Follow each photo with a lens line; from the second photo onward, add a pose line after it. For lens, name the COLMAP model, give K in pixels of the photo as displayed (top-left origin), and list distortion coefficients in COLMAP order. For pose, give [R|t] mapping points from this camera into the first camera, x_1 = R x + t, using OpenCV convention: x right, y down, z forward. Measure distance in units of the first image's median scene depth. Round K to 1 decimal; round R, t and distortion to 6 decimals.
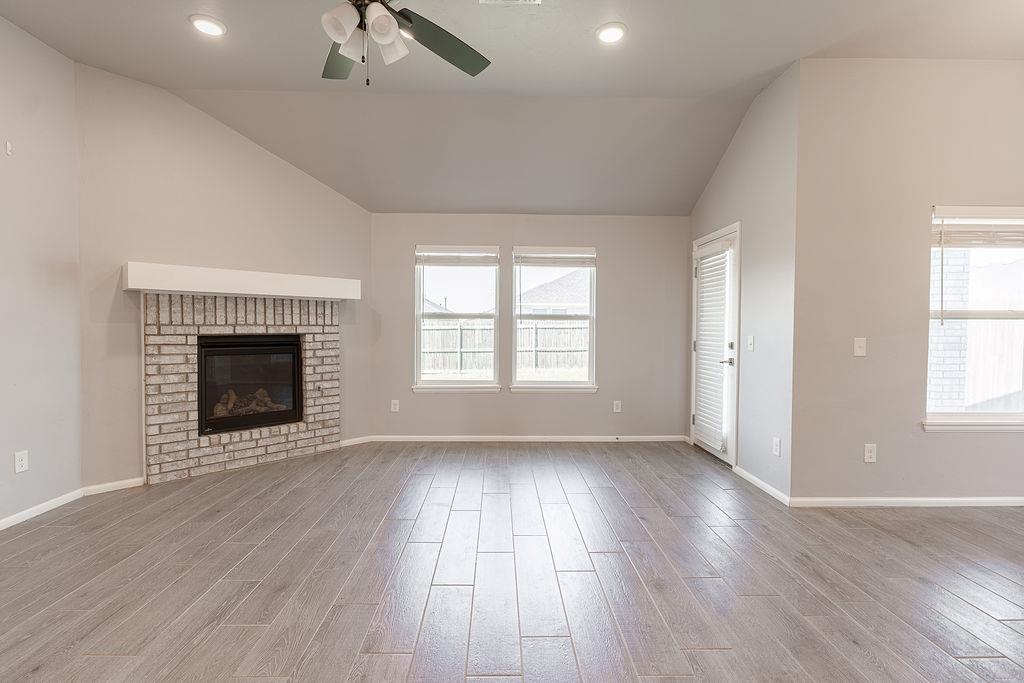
lens RADIAL K [[474.0, 0, 516.4], [0, 474.0, 334.8], [0, 0, 1]] dist [-0.008795, 0.003006]
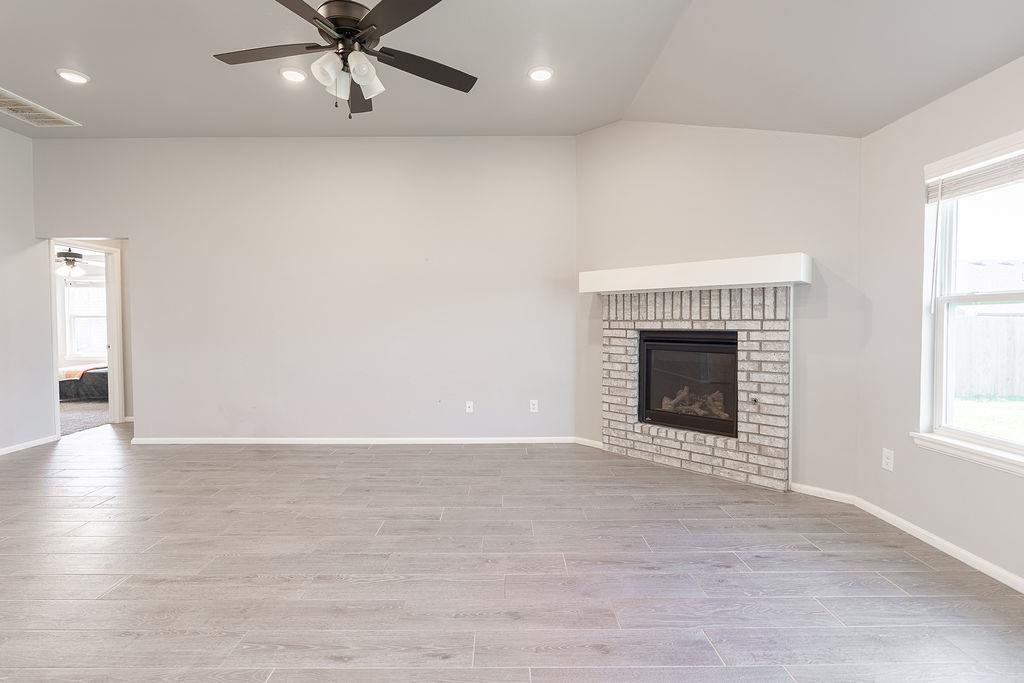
lens RADIAL K [[474.0, 0, 497.5], [0, 474.0, 327.0], [0, 0, 1]] dist [-0.008795, 0.003006]
pose [[-0.045737, 0.008671, -0.998916, 0.408990], [-0.015193, 0.999841, 0.009375, -0.010354], [0.998838, 0.015605, -0.045598, 0.676245]]
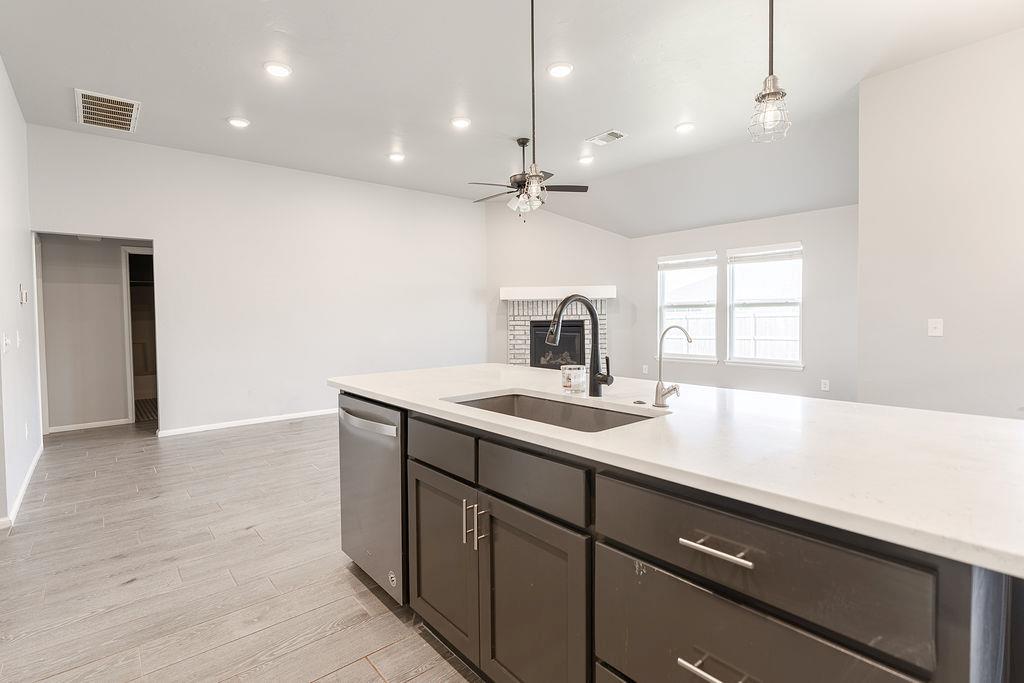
lens RADIAL K [[474.0, 0, 503.8], [0, 474.0, 334.7], [0, 0, 1]] dist [-0.008795, 0.003006]
pose [[0.622342, 0.017446, -0.782551, 0.751201], [-0.001430, 0.999775, 0.021152, 0.015890], [0.782744, -0.012045, 0.622227, -0.298123]]
